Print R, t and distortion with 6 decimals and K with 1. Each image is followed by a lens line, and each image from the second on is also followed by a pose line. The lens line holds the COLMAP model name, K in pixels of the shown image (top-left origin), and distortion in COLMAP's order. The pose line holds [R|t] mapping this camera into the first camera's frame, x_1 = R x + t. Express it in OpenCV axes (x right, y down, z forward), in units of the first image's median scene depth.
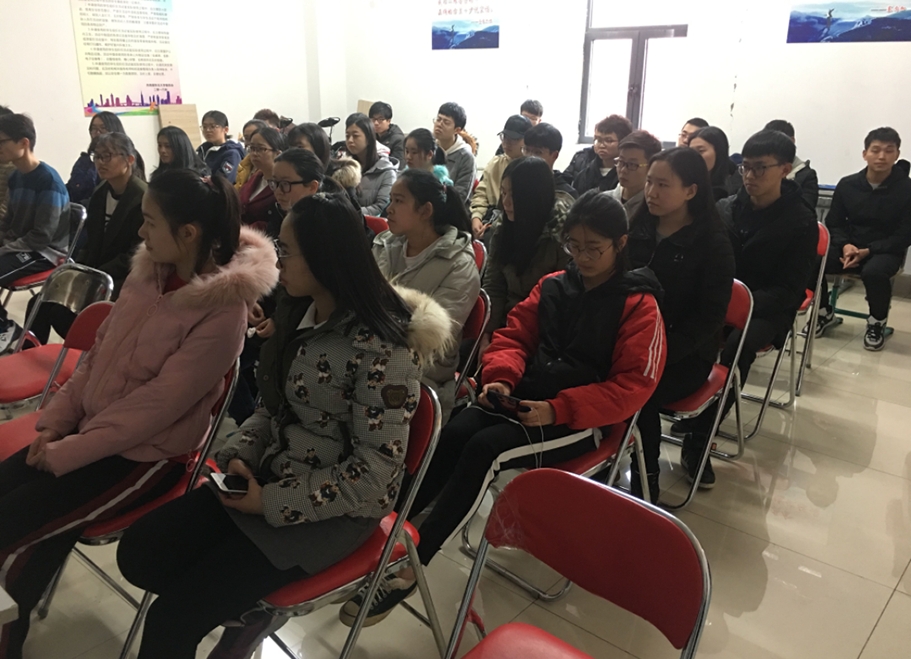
lens RADIAL K [[759.3, 0, 455.4], [0, 759.3, 330.4], [0, 0, 1]] dist [0.016400, -0.012581]
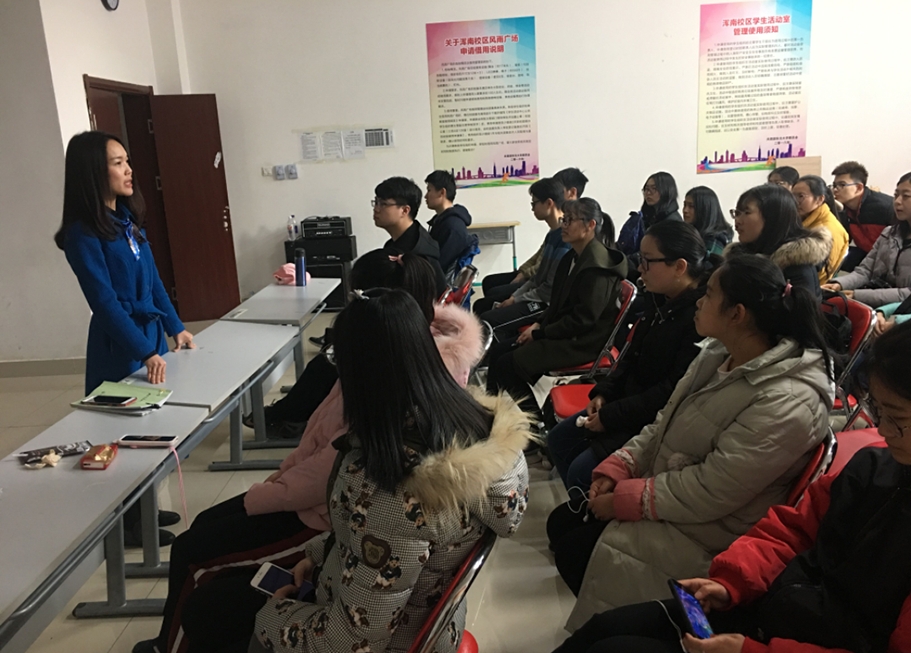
lens RADIAL K [[770.5, 0, 454.5], [0, 770.5, 326.7], [0, 0, 1]] dist [0.034731, -0.017958]
pose [[0.641291, 0.131535, -0.755939, 0.115836], [-0.183336, 0.982928, 0.015500, -0.035890], [0.745073, 0.128651, 0.654458, 0.107368]]
